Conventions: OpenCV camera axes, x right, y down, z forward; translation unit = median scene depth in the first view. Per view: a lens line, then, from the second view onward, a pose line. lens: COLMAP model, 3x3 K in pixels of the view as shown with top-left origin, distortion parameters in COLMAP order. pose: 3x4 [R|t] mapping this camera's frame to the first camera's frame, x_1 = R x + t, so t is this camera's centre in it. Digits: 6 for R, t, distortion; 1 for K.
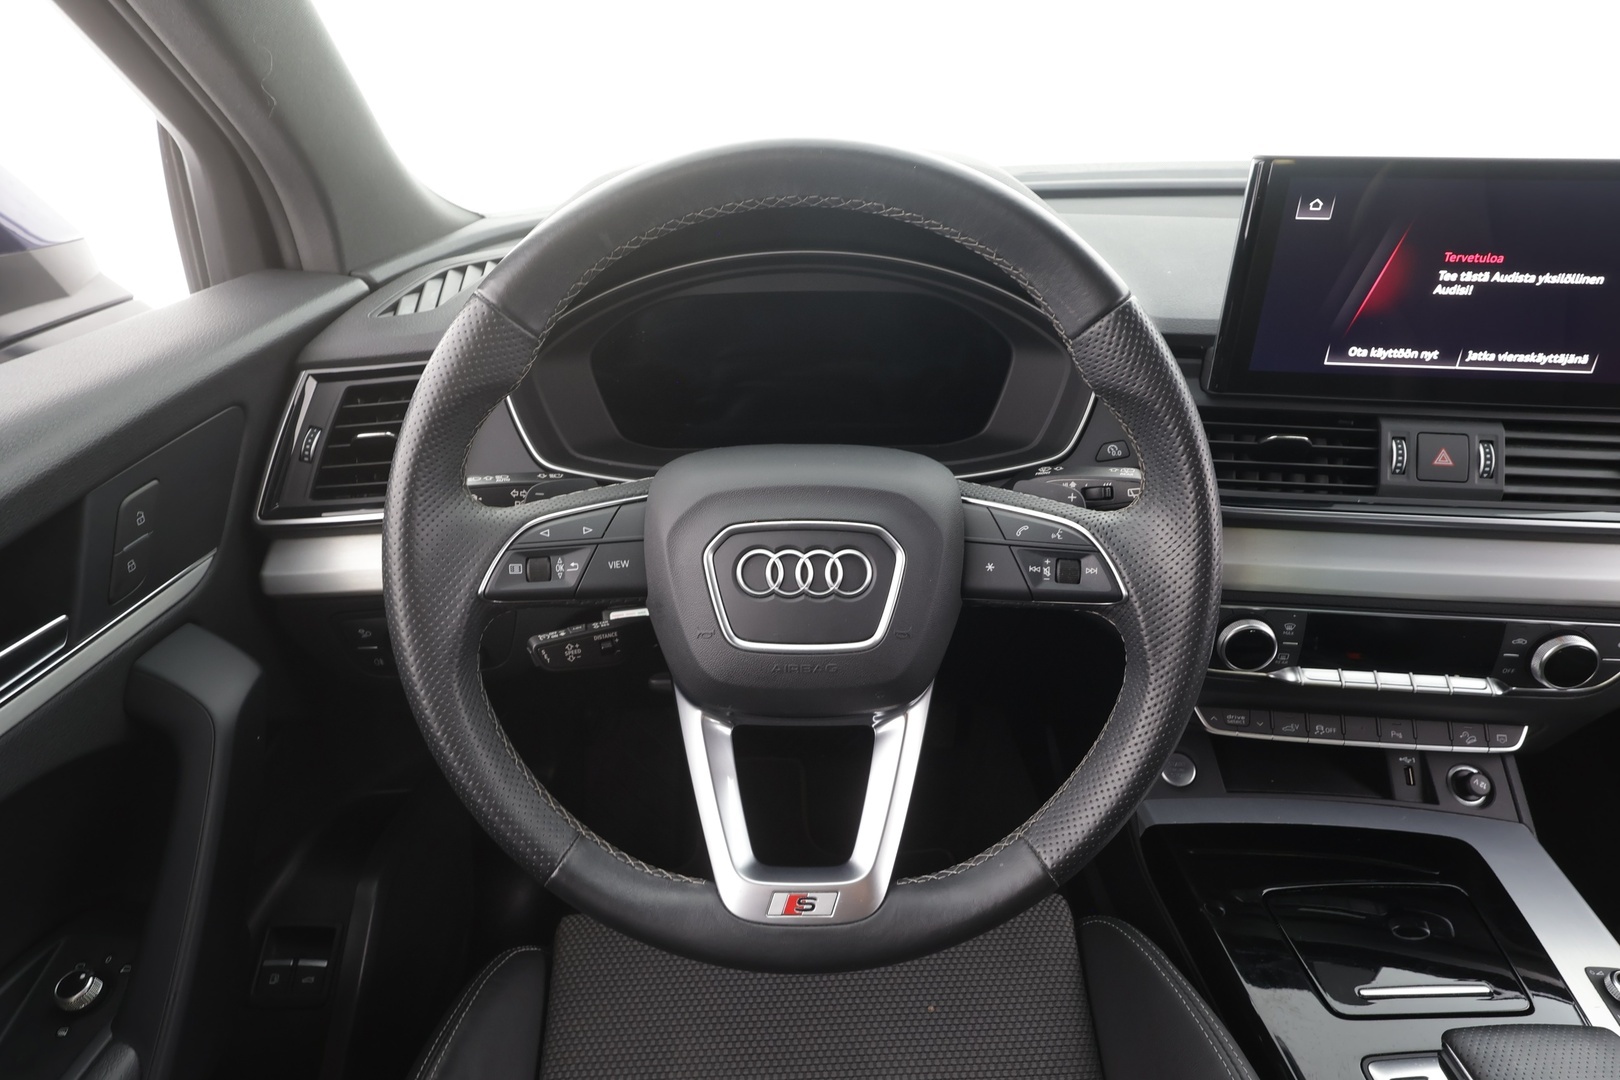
lens RADIAL K [[896.7, 0, 802.5], [0, 896.7, 544.8], [0, 0, 1]] dist [0.005197, -0.003571]
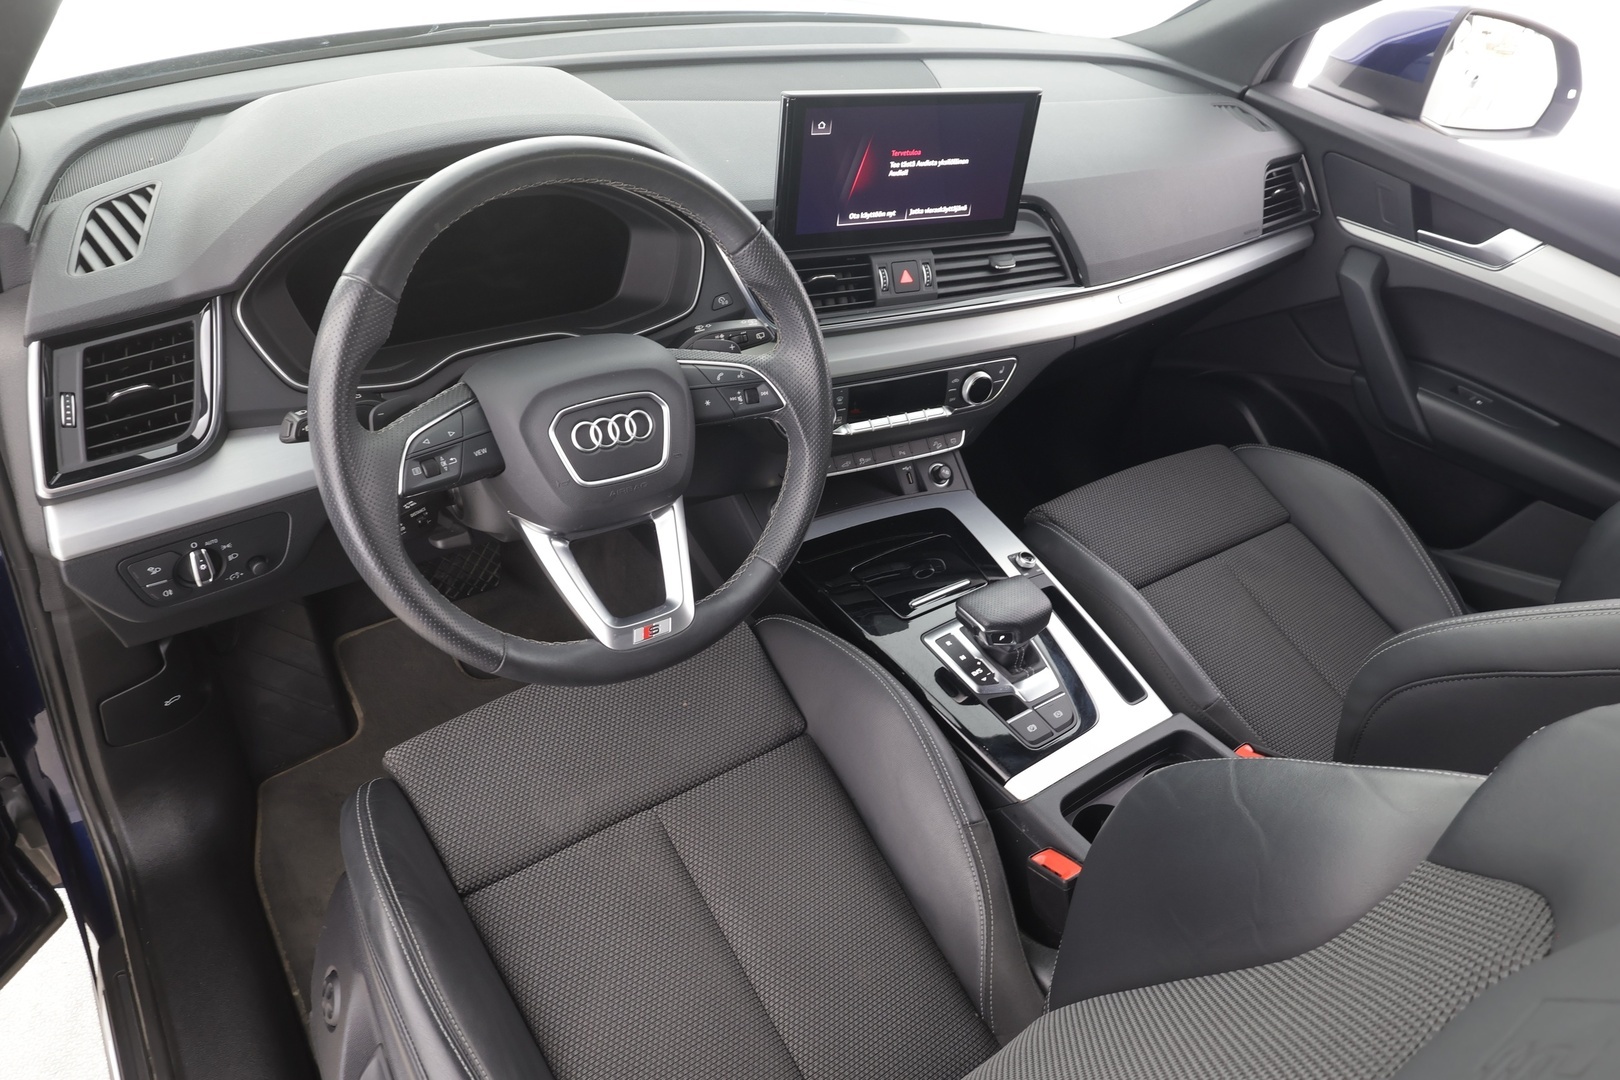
lens RADIAL K [[1057.6, 0, 813.4], [0, 1057.6, 545.2], [0, 0, 1]] dist [0.013367, -0.000698]
pose [[0.823833, -0.264967, 0.501091, -0.529278], [0.160802, 0.956949, 0.241644, -0.128996], [-0.543546, -0.118498, 0.830973, -0.573501]]
